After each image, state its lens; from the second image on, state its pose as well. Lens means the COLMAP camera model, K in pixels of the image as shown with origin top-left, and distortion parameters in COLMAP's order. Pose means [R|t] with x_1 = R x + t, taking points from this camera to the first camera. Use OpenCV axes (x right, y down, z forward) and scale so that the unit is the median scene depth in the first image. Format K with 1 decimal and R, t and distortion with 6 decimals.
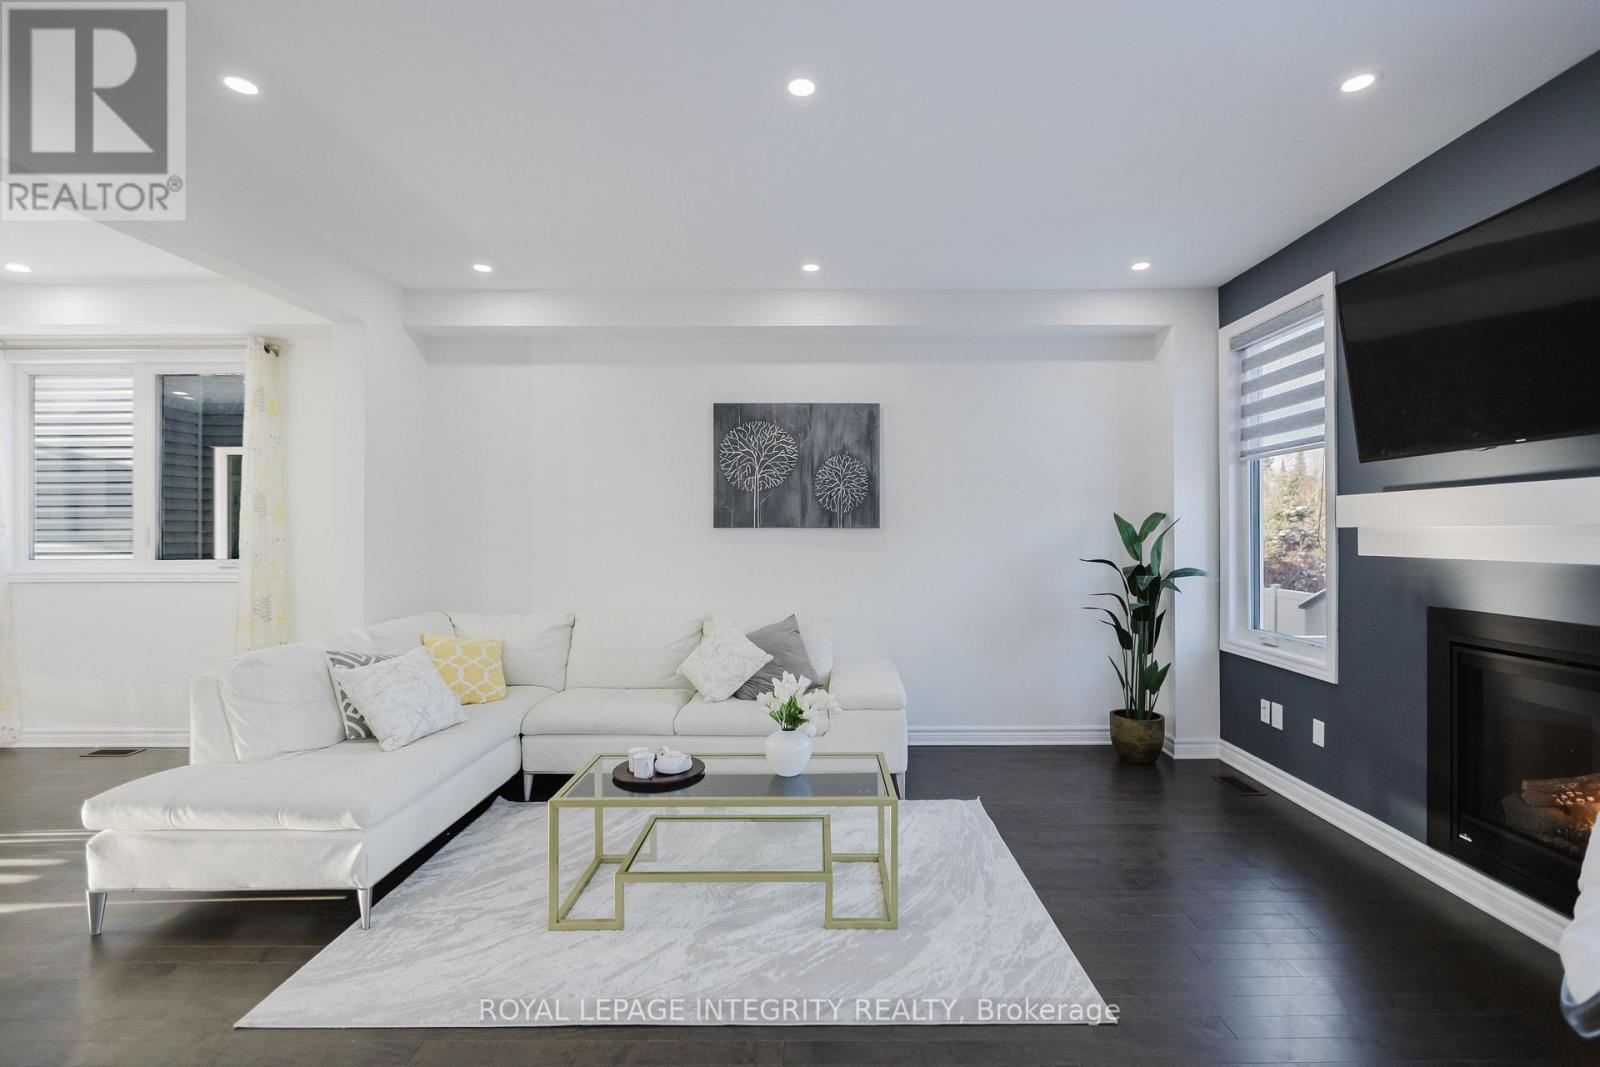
lens RADIAL K [[720.6, 0, 820.9], [0, 720.6, 524.5], [0, 0, 1]] dist [0.002699, -0.002559]
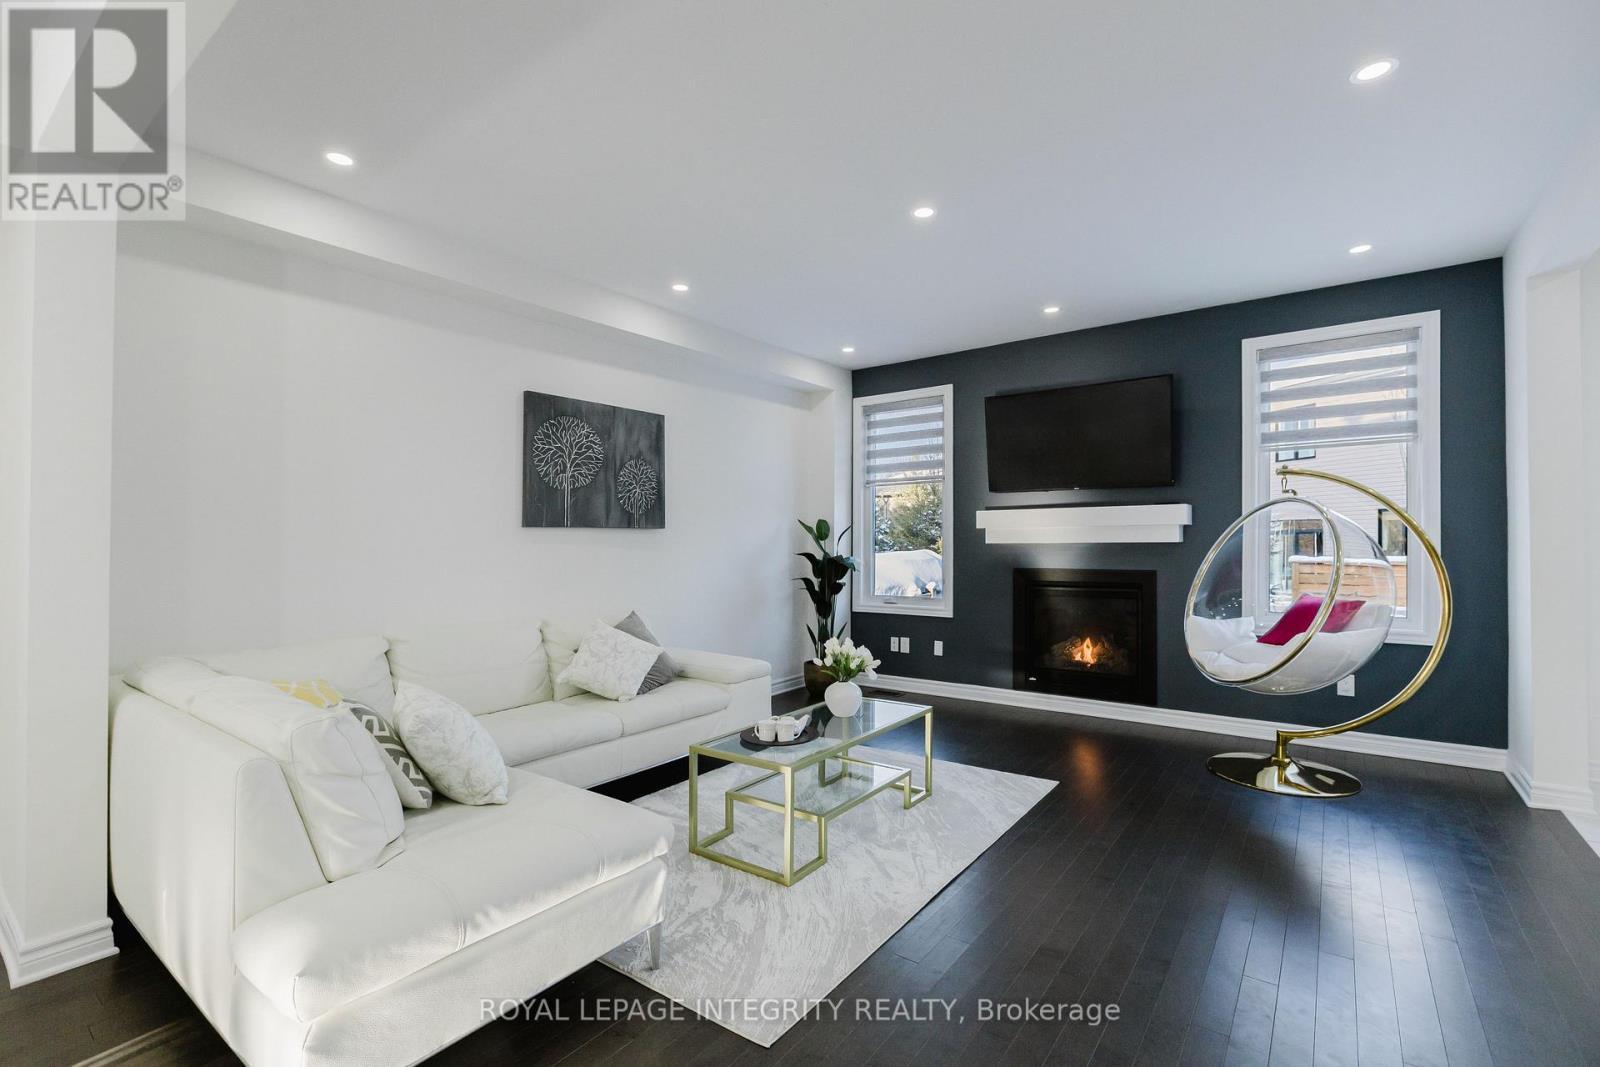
lens RADIAL K [[720.6, 0, 811.3], [0, 720.6, 530.3], [0, 0, 1]] dist [0.002699, -0.002559]
pose [[0.590319, 0.005653, 0.807150, -0.707367], [-0.000951, 0.999980, -0.006307, 0.014535], [-0.807170, 0.002955, 0.590312, 0.182249]]
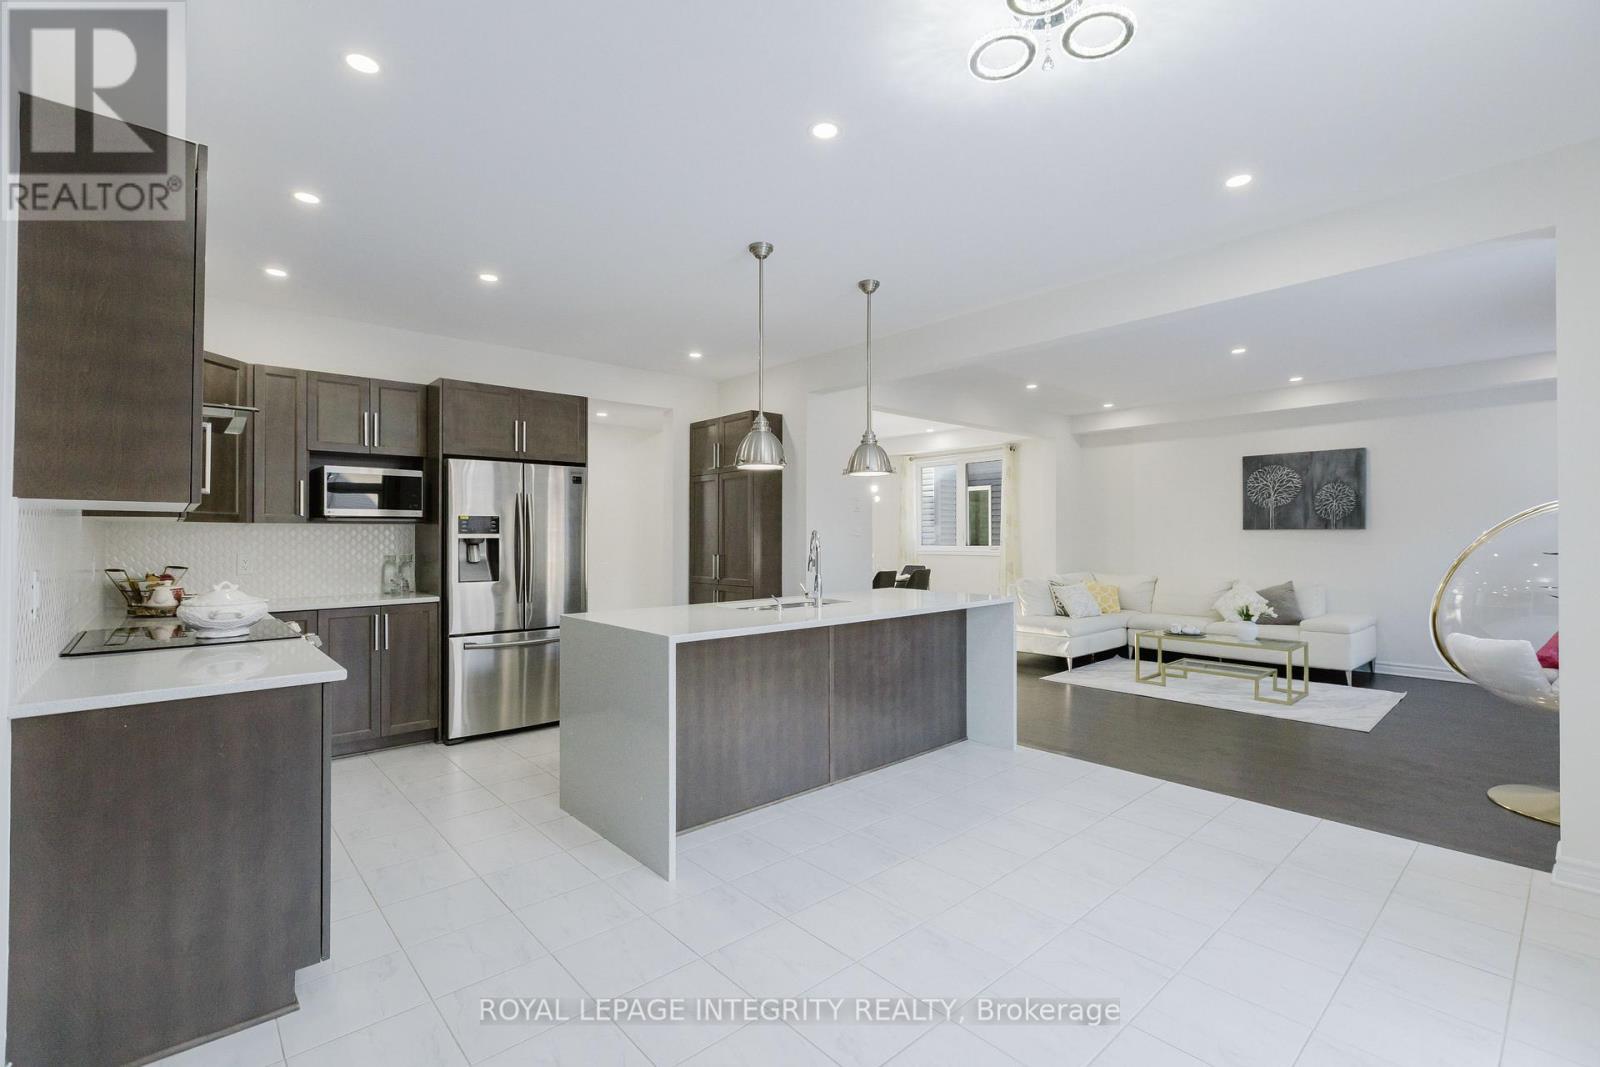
lens RADIAL K [[720.6, 0, 800.8], [0, 720.6, 540.1], [0, 0, 1]] dist [0.002699, -0.002559]
pose [[0.672025, 0.003585, -0.740520, 0.431433], [0.010138, 0.999850, 0.014041, -0.005988], [0.740459, -0.016944, 0.671888, -0.961984]]
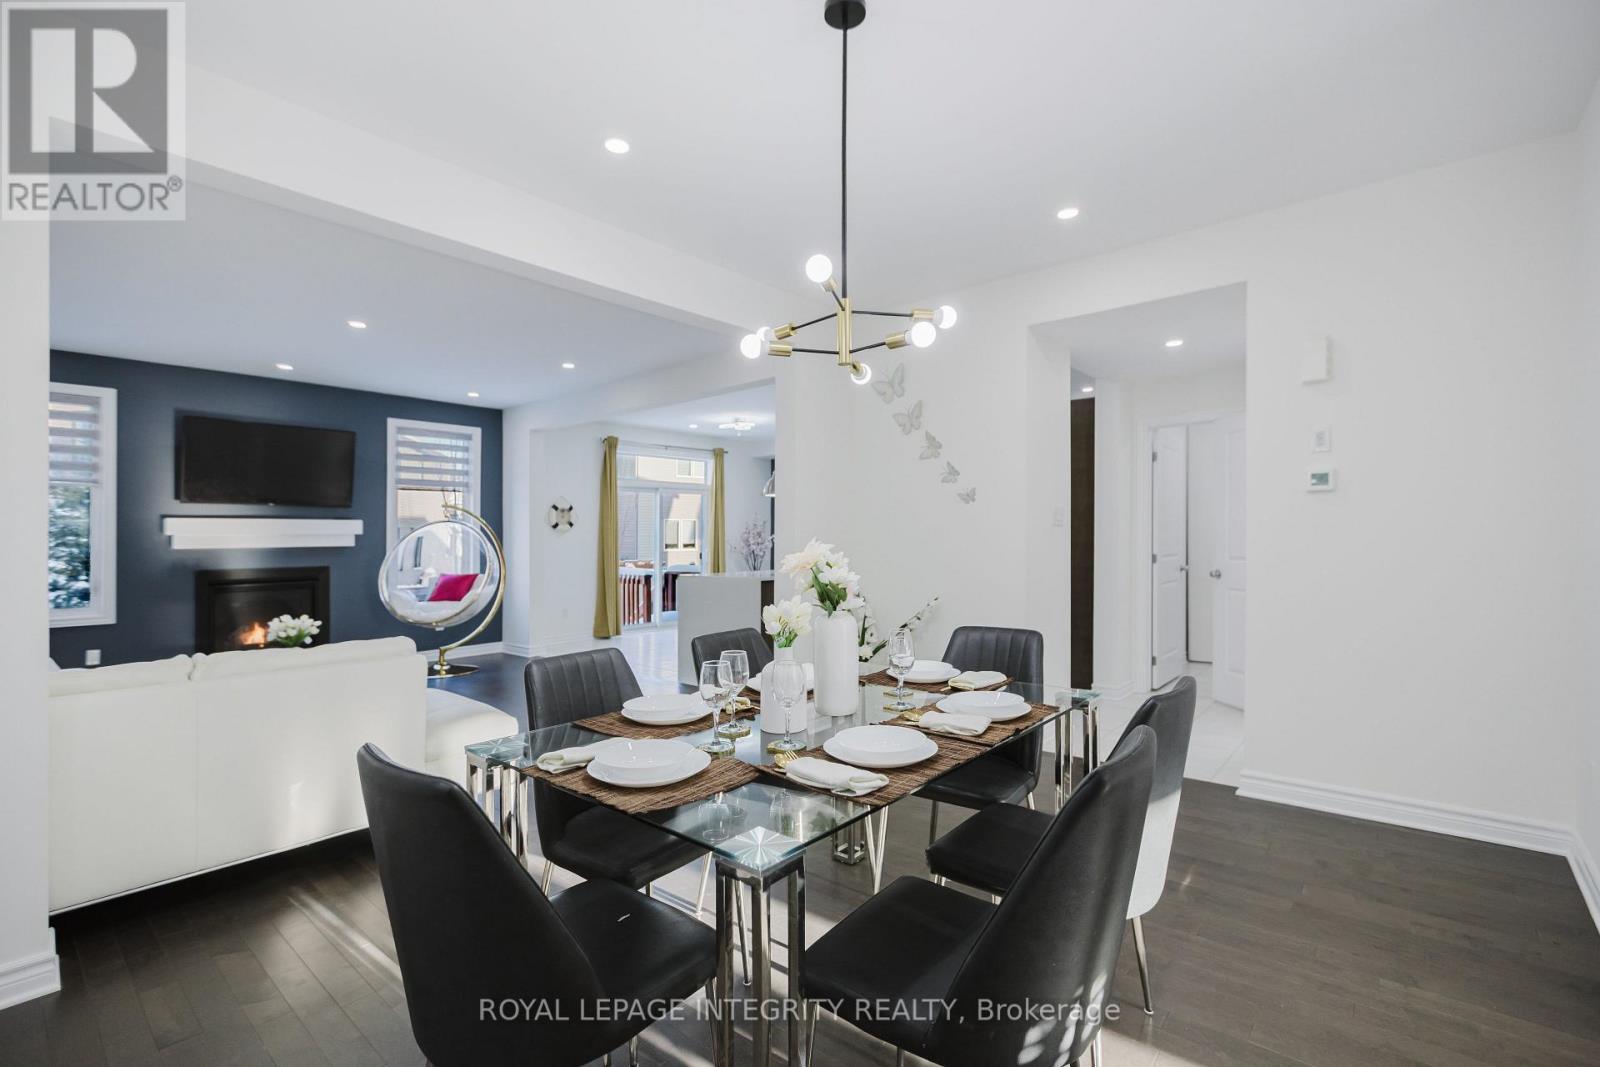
lens RADIAL K [[720.6, 0, 798.8], [0, 720.6, 534.3], [0, 0, 1]] dist [0.002699, -0.002559]
pose [[-0.769923, 0.003162, 0.638129, -1.294943], [-0.003057, 0.999958, -0.008644, 0.009382], [-0.638129, -0.008606, -0.769881, 0.988823]]
